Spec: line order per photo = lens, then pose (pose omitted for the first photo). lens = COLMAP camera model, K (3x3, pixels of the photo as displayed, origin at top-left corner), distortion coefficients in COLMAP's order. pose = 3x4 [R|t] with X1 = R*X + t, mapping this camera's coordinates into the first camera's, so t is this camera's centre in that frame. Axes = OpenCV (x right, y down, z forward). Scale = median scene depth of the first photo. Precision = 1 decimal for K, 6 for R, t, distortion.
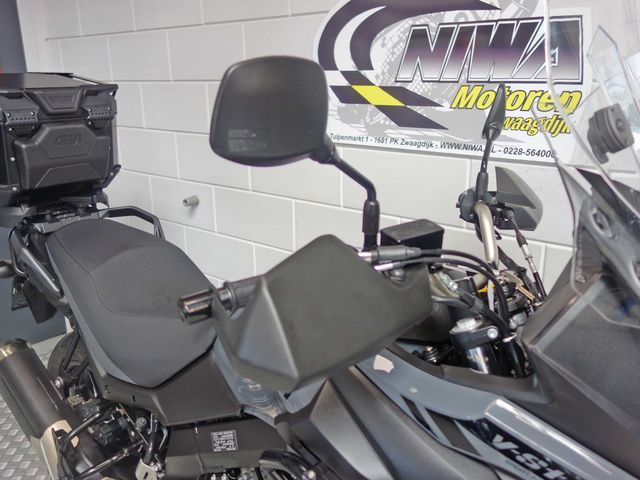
lens RADIAL K [[563.4, 0, 321.4], [0, 563.4, 241.2], [0, 0, 1]] dist [0.036335, -0.016727]
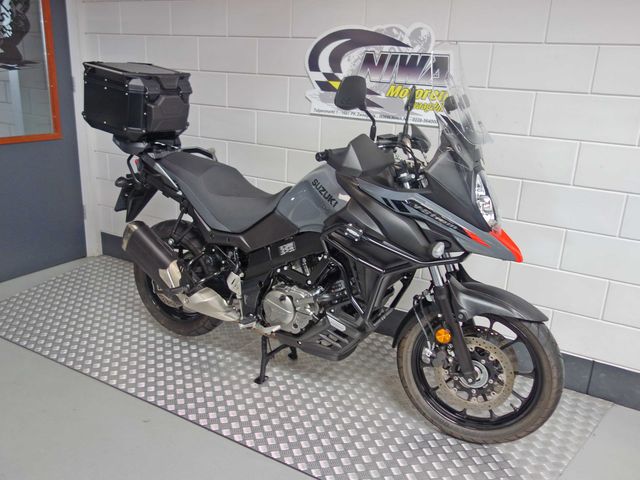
lens RADIAL K [[563.4, 0, 320.3], [0, 563.4, 239.4], [0, 0, 1]] dist [0.036335, -0.016727]
pose [[0.984499, 0.003438, 0.175354, -0.313747], [-0.005907, 0.999891, 0.013564, 0.216135], [-0.175289, -0.014390, 0.984412, -0.821259]]
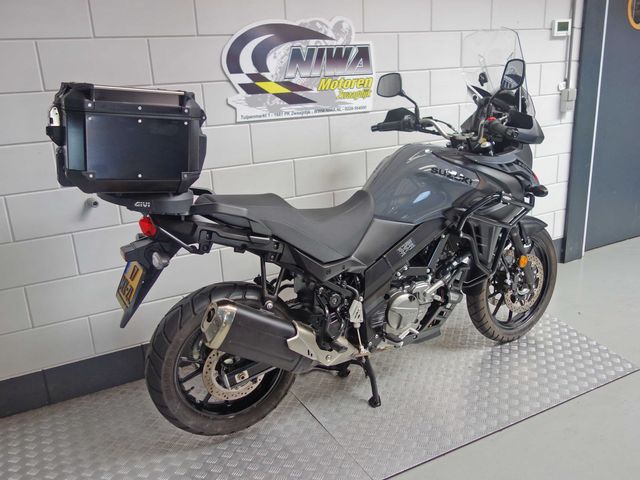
lens RADIAL K [[563.4, 0, 317.2], [0, 563.4, 239.1], [0, 0, 1]] dist [0.036335, -0.016727]
pose [[0.377497, -0.279211, 0.882914, -1.566390], [0.303489, 0.938103, 0.166904, -0.087260], [-0.874866, 0.204949, 0.438869, 0.281023]]
